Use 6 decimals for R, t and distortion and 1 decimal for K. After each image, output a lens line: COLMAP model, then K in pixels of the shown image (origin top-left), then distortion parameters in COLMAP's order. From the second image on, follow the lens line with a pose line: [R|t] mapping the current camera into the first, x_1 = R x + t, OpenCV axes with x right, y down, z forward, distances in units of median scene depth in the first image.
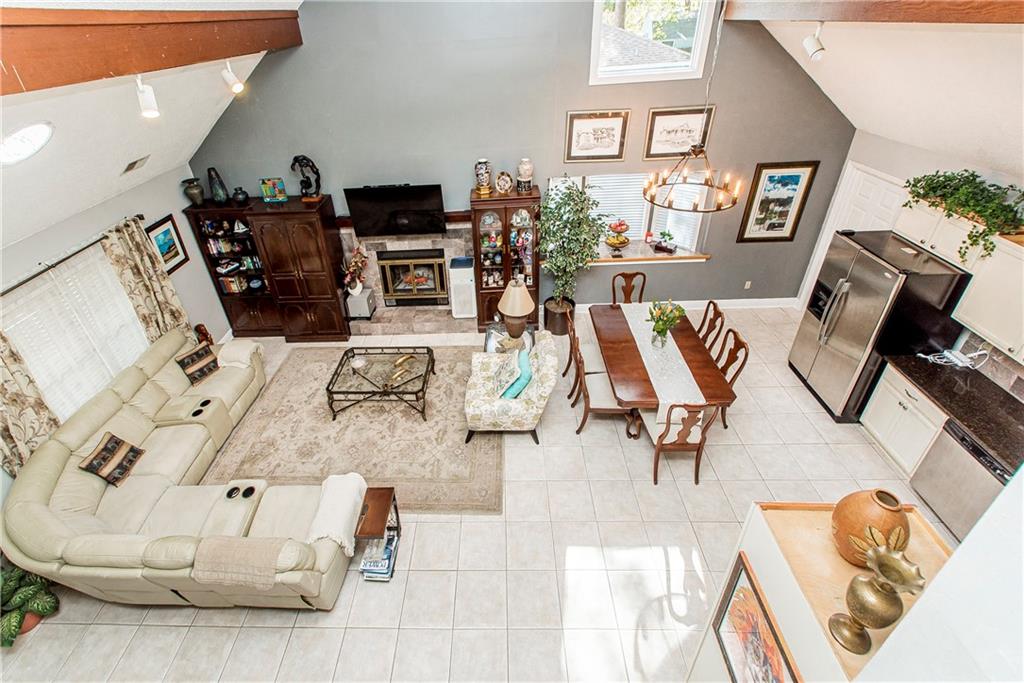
lens RADIAL K [[474.4, 0, 482.8], [0, 474.4, 285.0], [0, 0, 1]] dist [-0.001689, -0.002729]
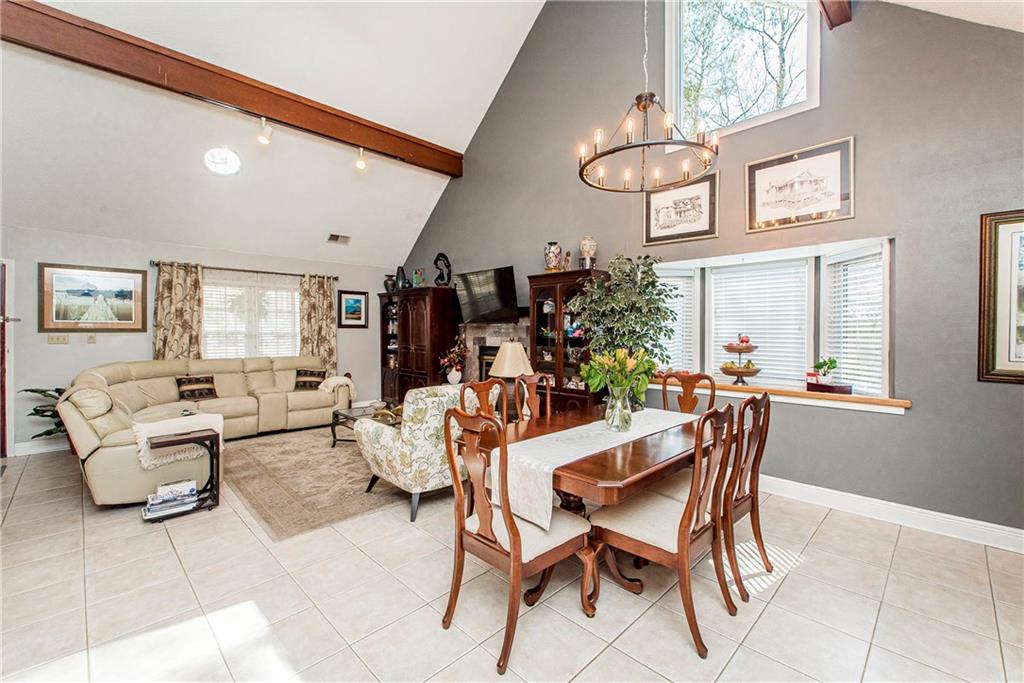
lens RADIAL K [[423.1, 0, 508.9], [0, 423.1, 331.1], [0, 0, 1]] dist [0.010277, -0.005475]
pose [[0.720125, 0.053222, -0.691801, 0.539613], [-0.380051, 0.864436, -0.329109, 0.209695], [0.580501, 0.499919, 0.642728, 0.473969]]
